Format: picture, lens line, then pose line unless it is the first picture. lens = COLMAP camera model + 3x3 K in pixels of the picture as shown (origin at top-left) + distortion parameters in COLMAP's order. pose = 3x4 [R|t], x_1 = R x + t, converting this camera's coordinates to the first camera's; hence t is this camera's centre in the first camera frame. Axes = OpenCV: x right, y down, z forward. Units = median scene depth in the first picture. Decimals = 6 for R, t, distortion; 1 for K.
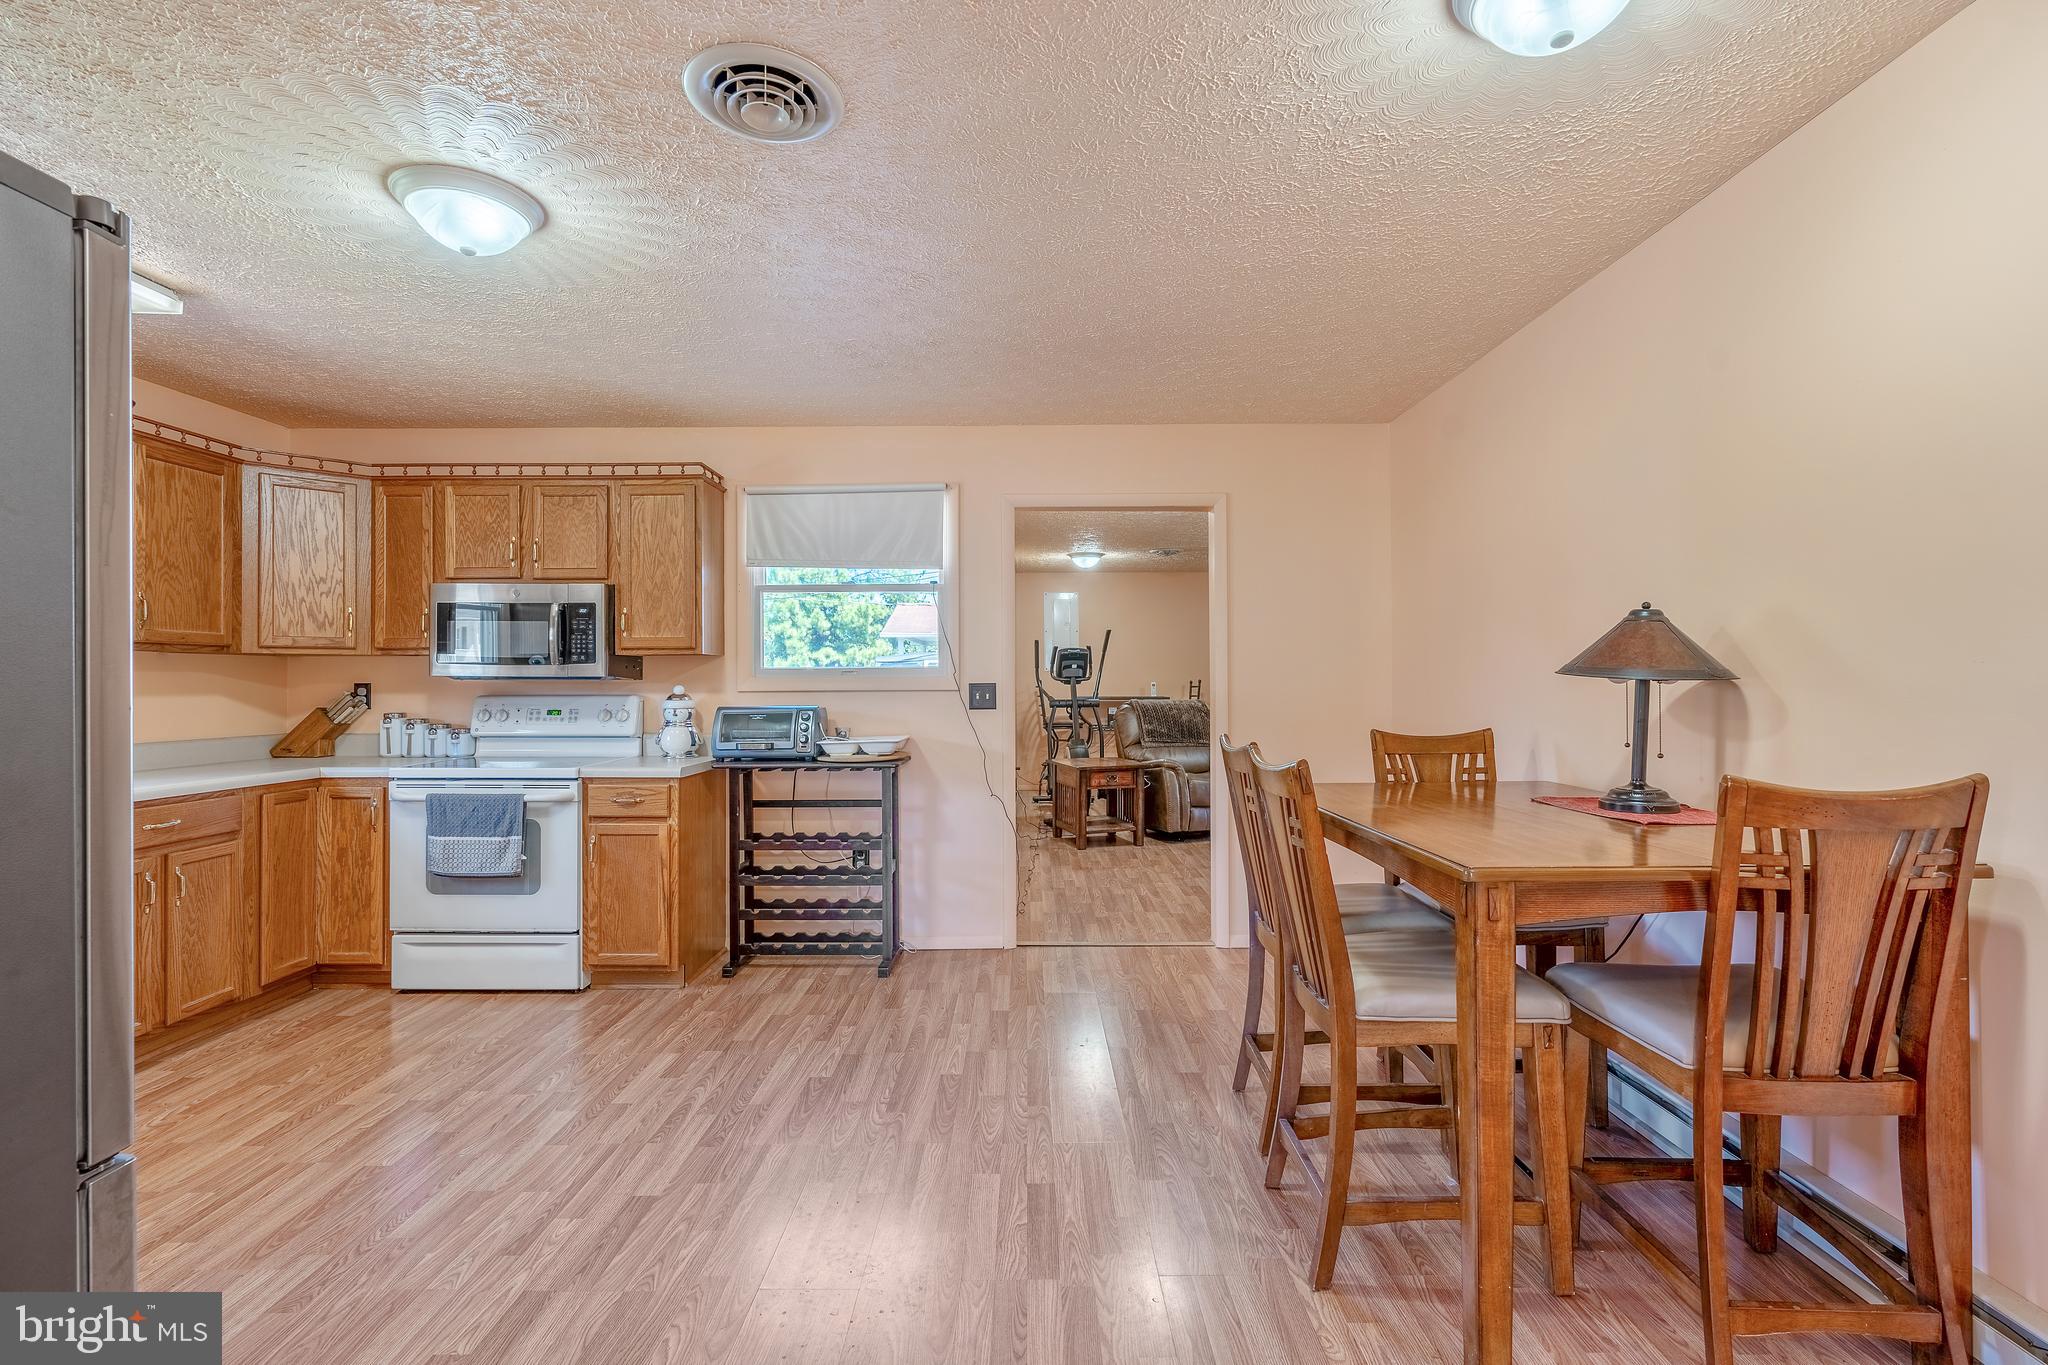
lens RADIAL K [[931.5, 0, 1021.1], [0, 931.5, 677.5], [0, 0, 1]] dist [-0.002573, 0.000270]
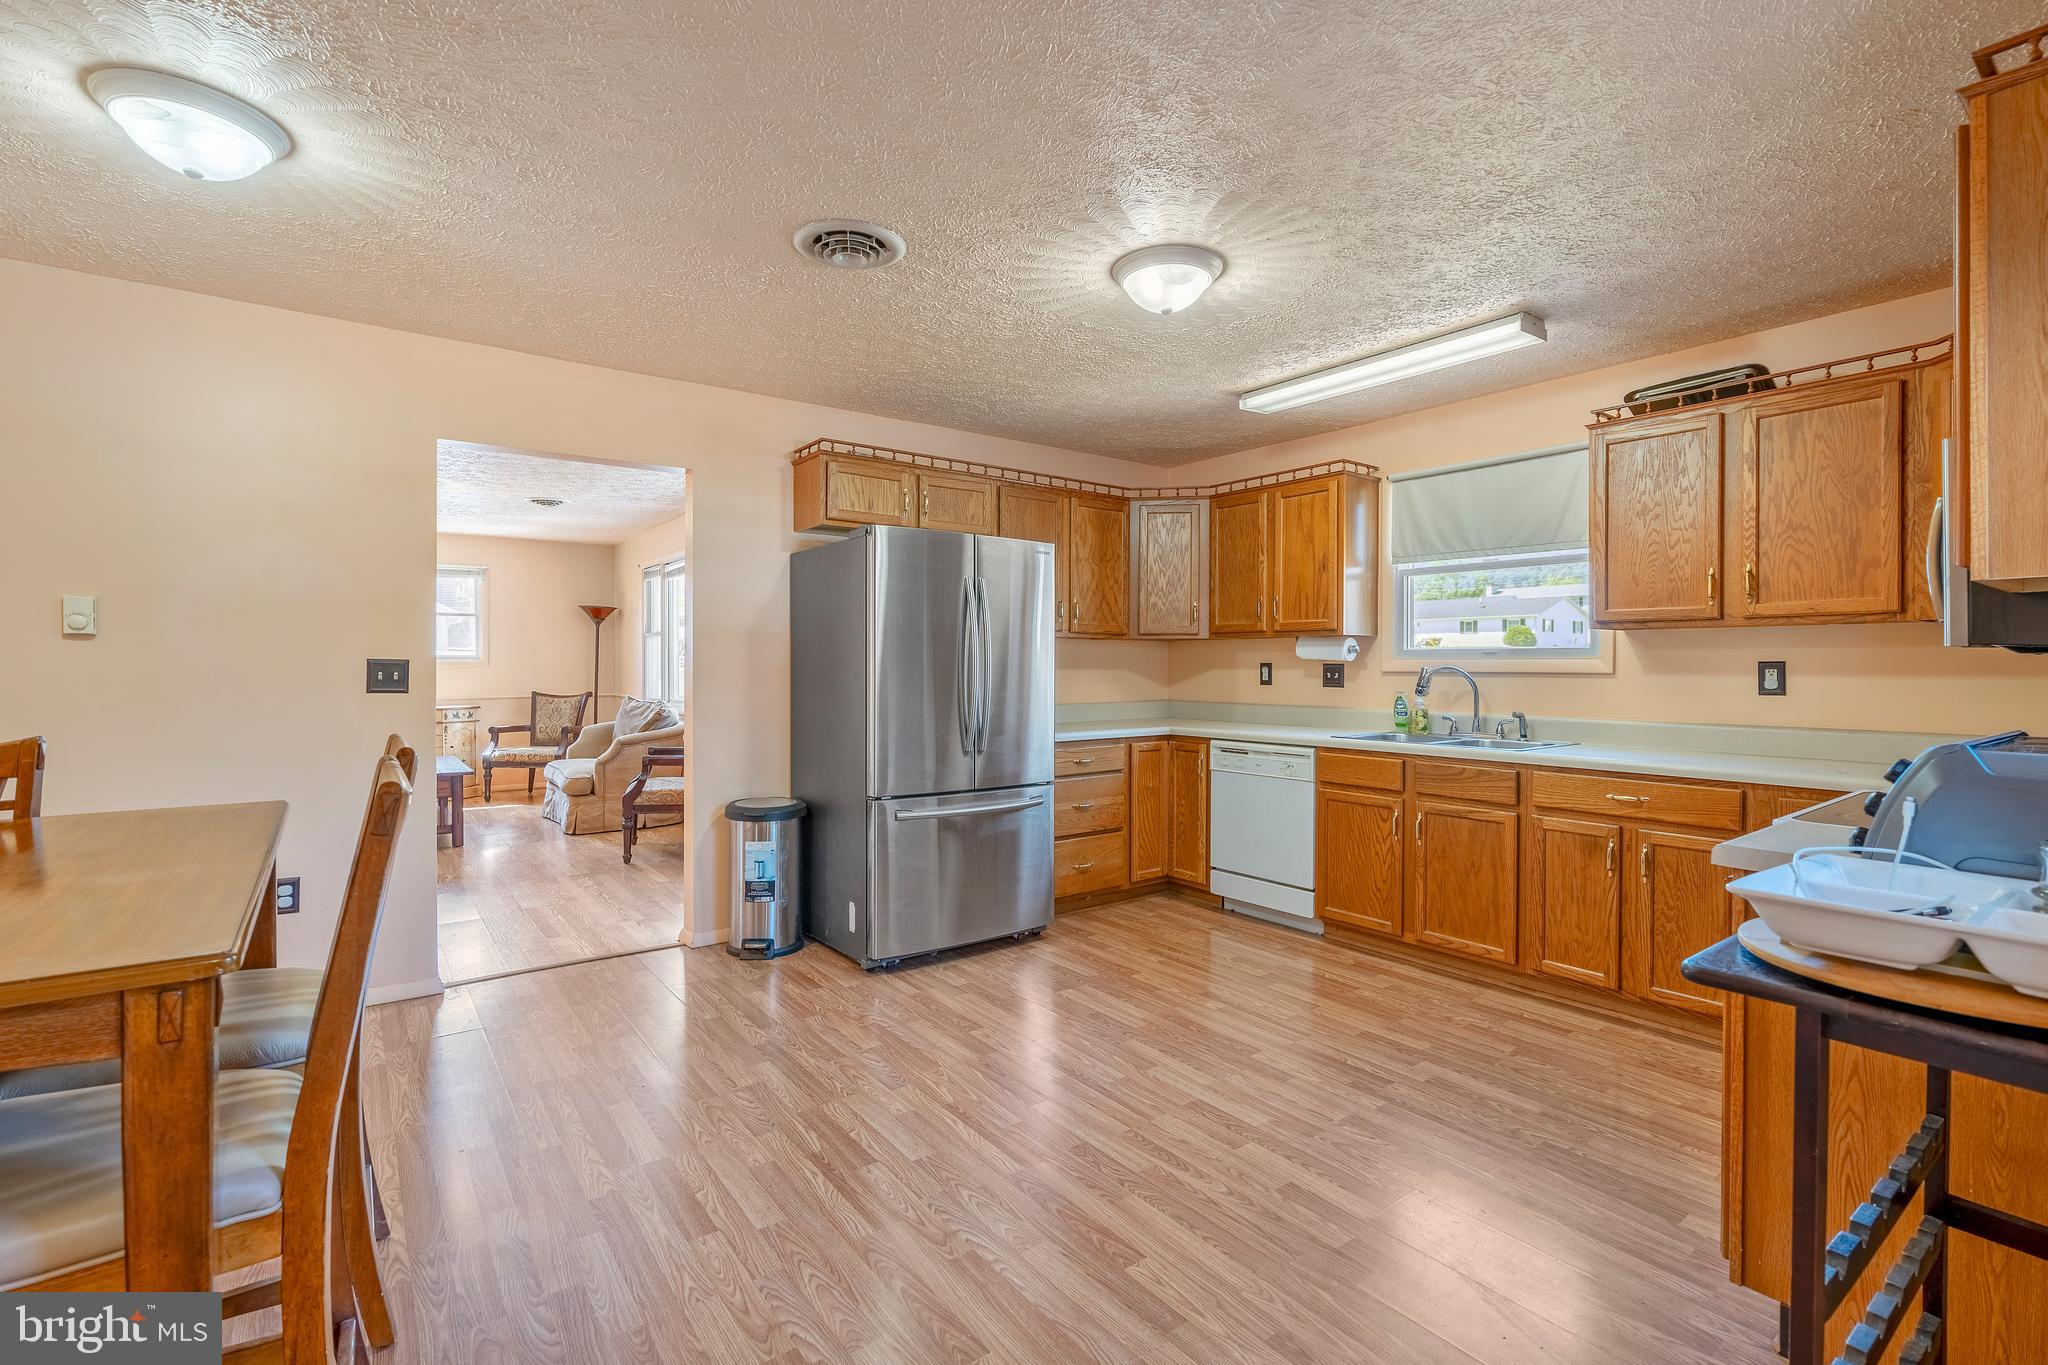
lens RADIAL K [[916.2, 0, 1023.7], [0, 916.2, 672.6], [0, 0, 1]] dist [-0.005029, -0.000237]
pose [[-0.796624, 0.008689, -0.604413, 0.178567], [0.006483, 0.999962, 0.005831, 0.006766], [0.604440, 0.000727, -0.796650, 1.125360]]
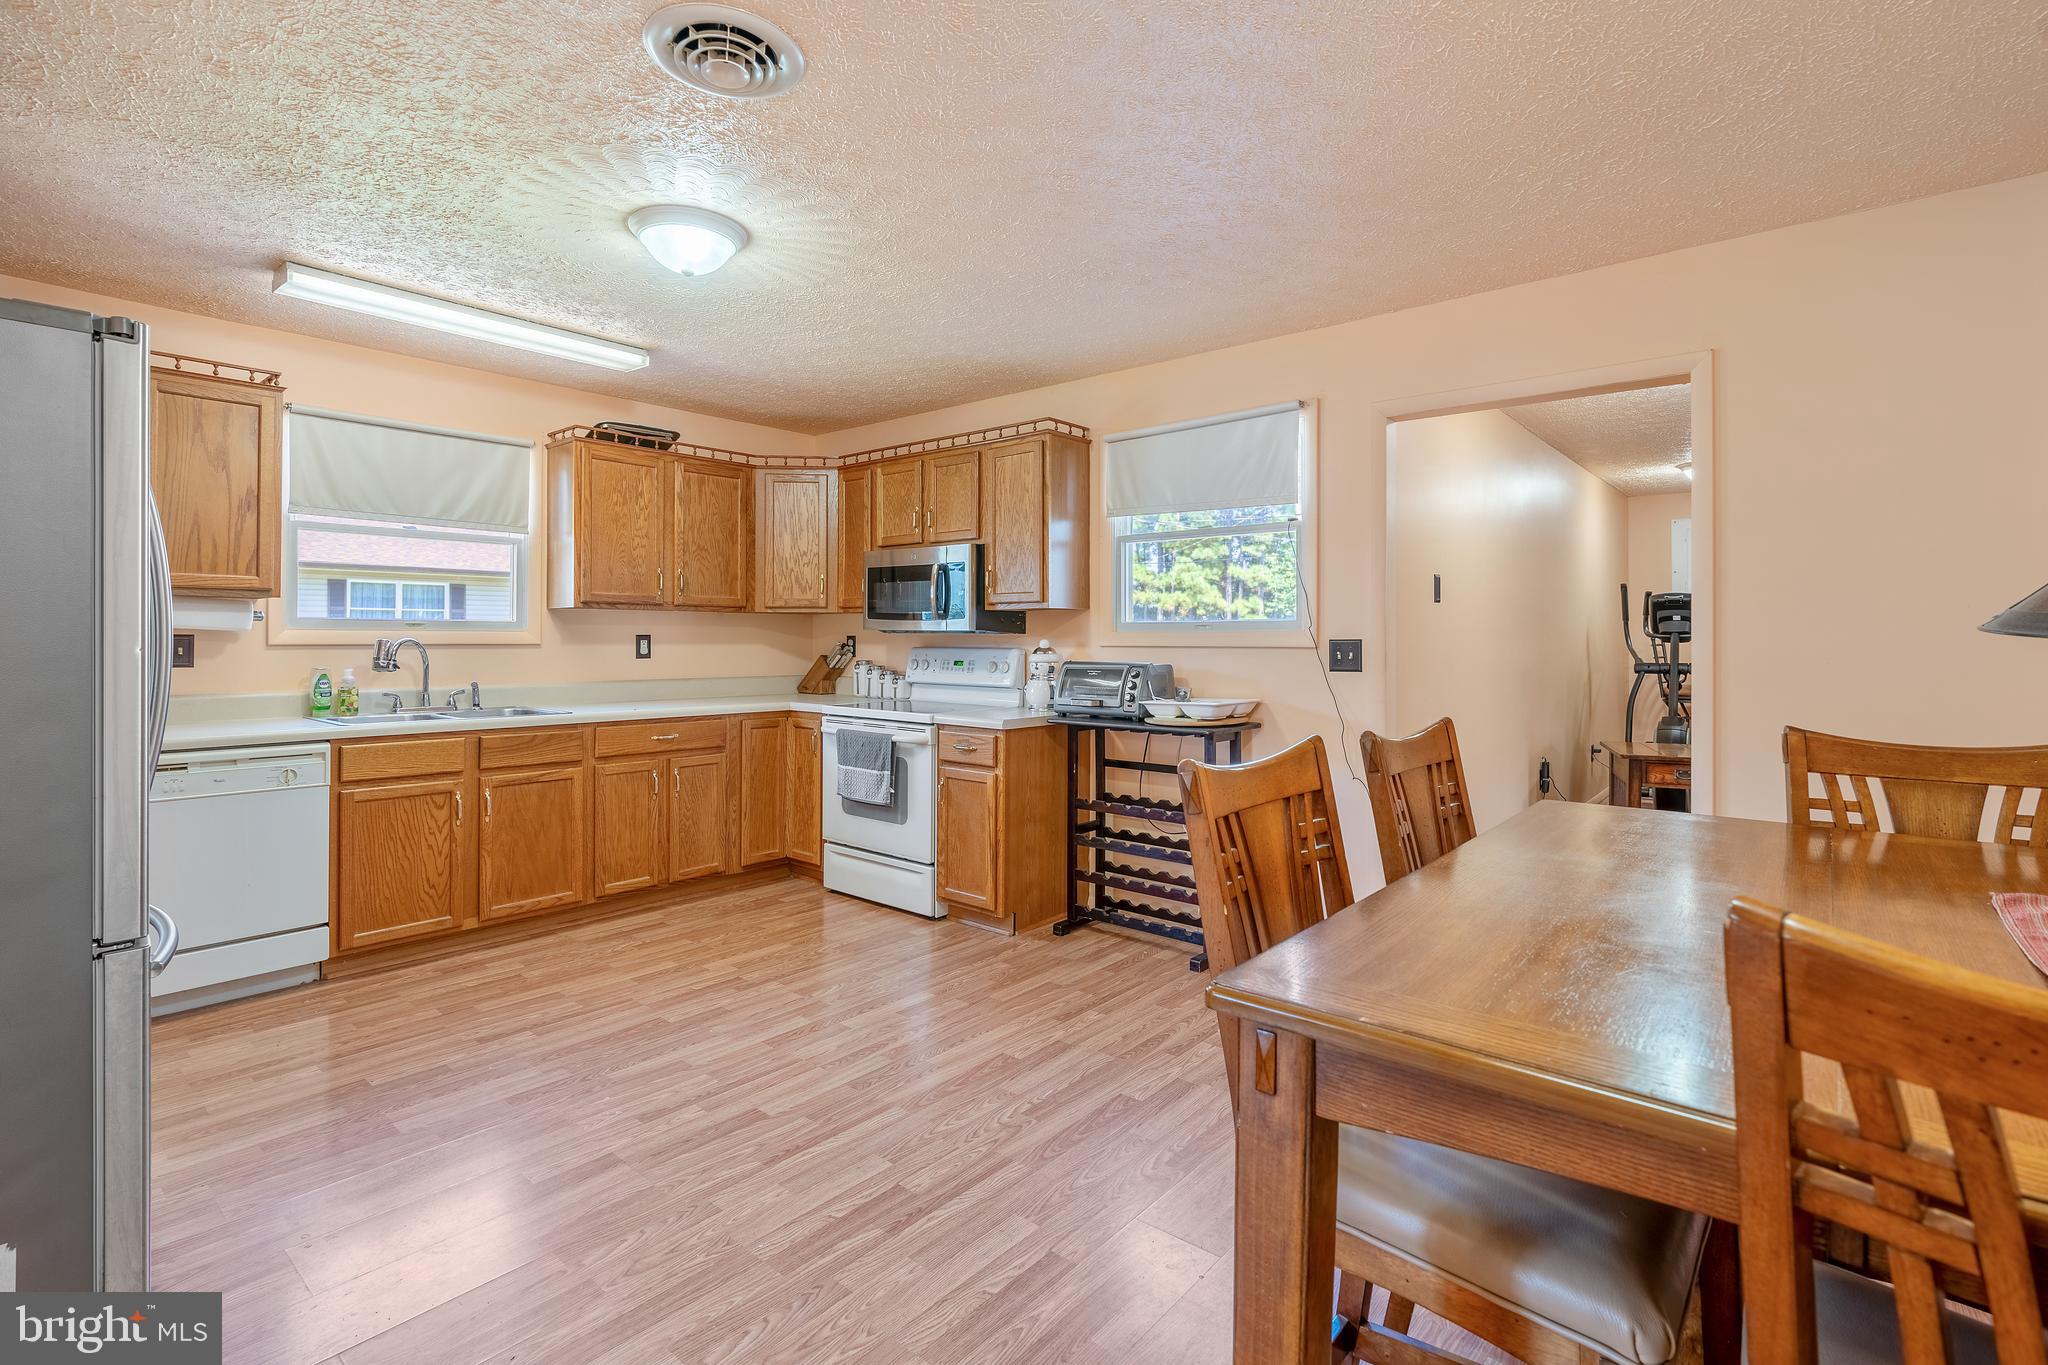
lens RADIAL K [[955.4, 0, 1021.1], [0, 955.4, 635.0], [0, 0, 1]] dist [-0.009864, 0.000223]
pose [[0.764362, 0.004861, -0.644769, 0.316528], [-0.002565, 0.999987, 0.004497, -0.001052], [0.644783, -0.001784, 0.764364, 0.206606]]
